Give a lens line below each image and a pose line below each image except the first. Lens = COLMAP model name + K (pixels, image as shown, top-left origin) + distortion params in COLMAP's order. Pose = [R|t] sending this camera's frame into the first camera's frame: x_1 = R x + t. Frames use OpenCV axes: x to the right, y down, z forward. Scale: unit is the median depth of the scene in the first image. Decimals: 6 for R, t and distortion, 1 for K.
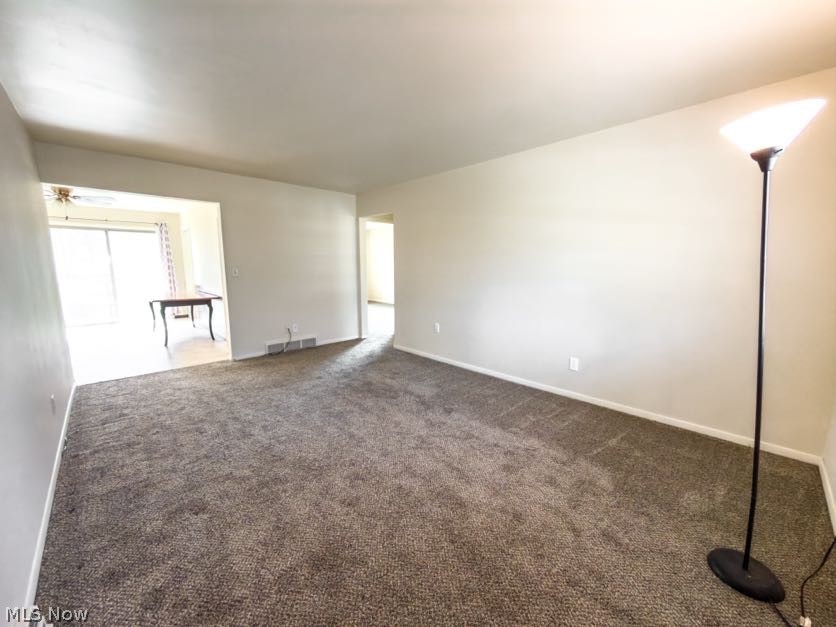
lens RADIAL K [[333.7, 0, 418.6], [0, 333.7, 311.8], [0, 0, 1]] dist [0.000557, -0.000141]
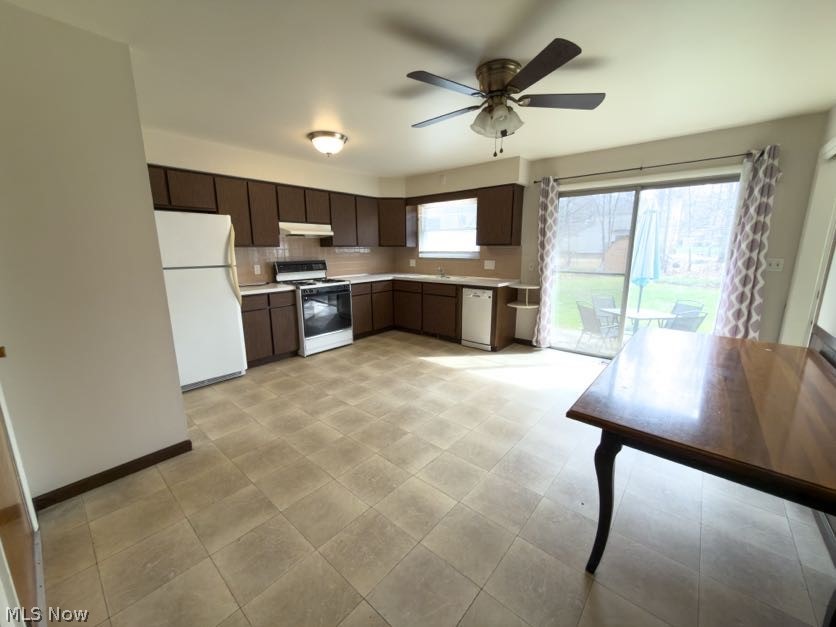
lens RADIAL K [[333.7, 0, 415.9], [0, 333.7, 313.8], [0, 0, 1]] dist [0.000557, -0.000141]
pose [[0.096555, 0.192361, -0.976562, -0.384256], [-0.130746, 0.975096, 0.179145, -0.092059], [0.986703, 0.110384, 0.119301, 0.566467]]
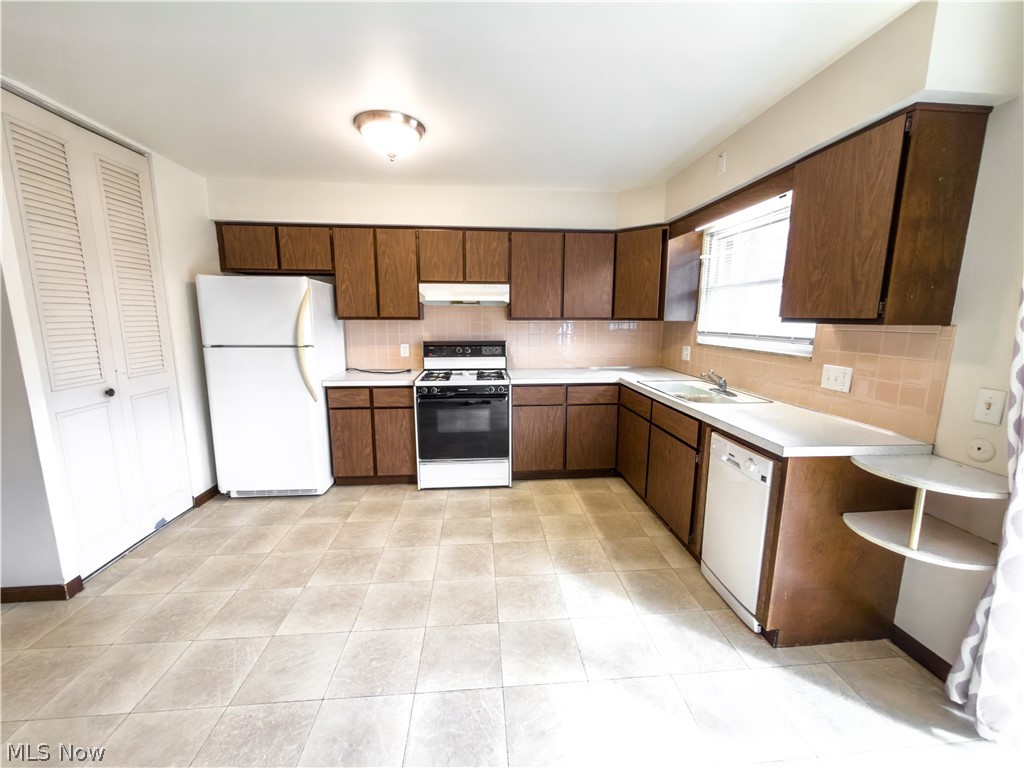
lens RADIAL K [[408.8, 0, 513.0], [0, 408.8, 383.1], [0, 0, 1]] dist [0.000557, -0.000141]
pose [[-0.627074, 0.127123, -0.768517, -0.675320], [-0.109197, 0.962506, 0.248311, -0.129323], [0.771268, 0.239629, -0.589681, 0.771675]]
